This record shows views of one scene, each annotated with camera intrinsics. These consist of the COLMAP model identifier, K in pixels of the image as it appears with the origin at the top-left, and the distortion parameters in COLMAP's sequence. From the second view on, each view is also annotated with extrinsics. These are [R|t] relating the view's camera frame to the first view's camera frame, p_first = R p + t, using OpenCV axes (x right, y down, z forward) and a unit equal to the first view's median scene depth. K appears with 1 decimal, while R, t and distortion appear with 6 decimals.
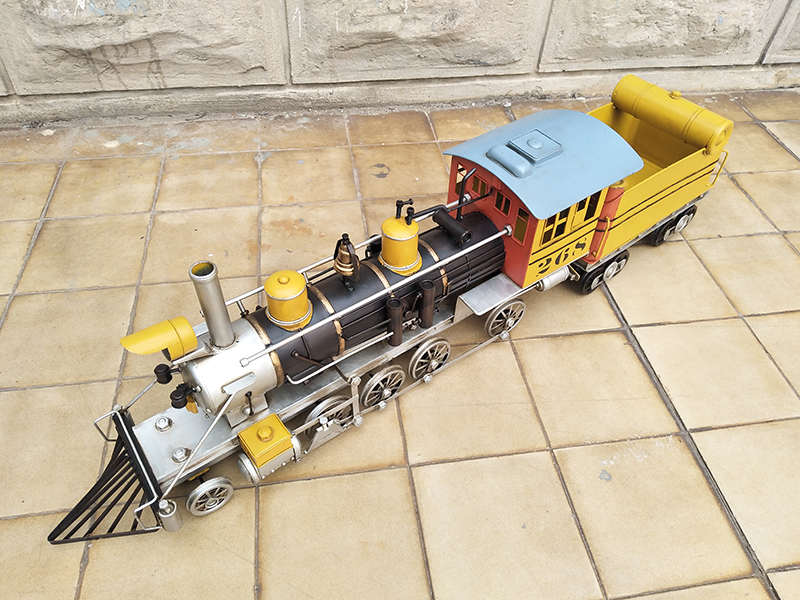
lens RADIAL K [[606.4, 0, 398.9], [0, 606.4, 295.4], [0, 0, 1]] dist [0.080313, -0.124343]
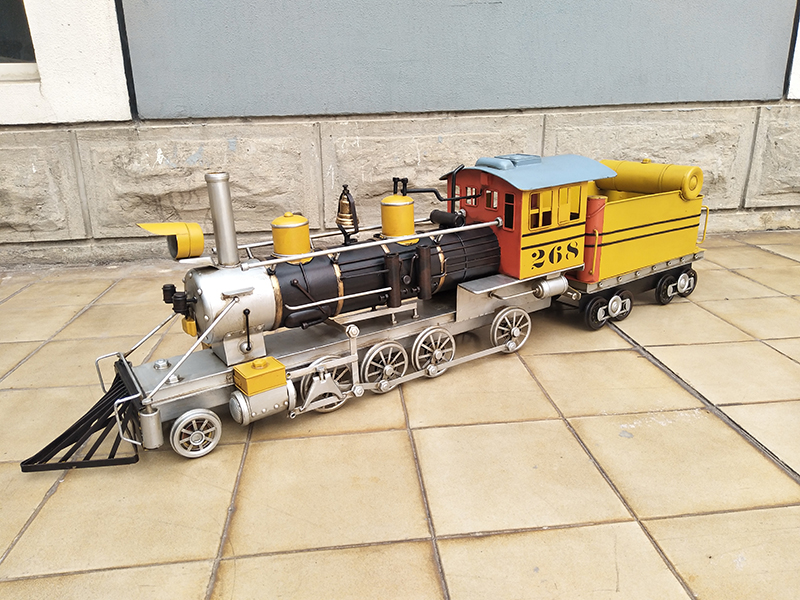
lens RADIAL K [[606.4, 0, 399.8], [0, 606.4, 305.5], [0, 0, 1]] dist [0.080313, -0.124343]
pose [[0.997046, -0.035557, -0.068086, 0.066660], [0.000284, 0.888103, -0.459644, 0.500666], [0.076811, 0.458267, 0.885490, 0.078880]]
